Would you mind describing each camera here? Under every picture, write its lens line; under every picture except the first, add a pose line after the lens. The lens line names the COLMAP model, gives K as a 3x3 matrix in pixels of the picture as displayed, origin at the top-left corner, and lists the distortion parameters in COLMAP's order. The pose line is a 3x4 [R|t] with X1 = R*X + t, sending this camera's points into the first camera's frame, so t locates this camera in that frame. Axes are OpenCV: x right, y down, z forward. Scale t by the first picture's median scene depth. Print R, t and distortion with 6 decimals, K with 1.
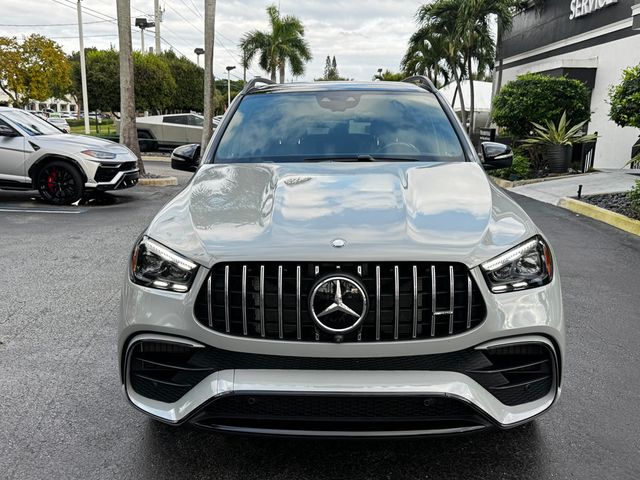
lens RADIAL K [[639.6, 0, 320.0], [0, 639.6, 240.0], [0, 0, 1]] dist [-0.010259, -0.012905]
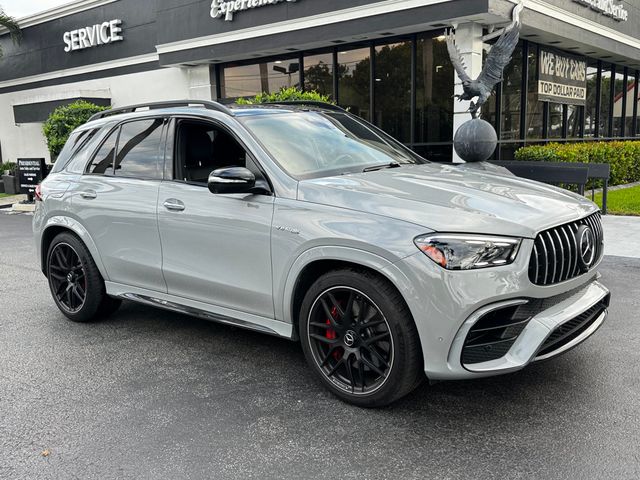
lens RADIAL K [[639.6, 0, 320.0], [0, 639.6, 240.0], [0, 0, 1]] dist [-0.010259, -0.012905]
pose [[0.622870, -0.140703, 0.769568, -0.205373], [0.178124, 0.983363, 0.035623, -0.010841], [-0.761777, 0.114891, 0.637570, 0.070471]]
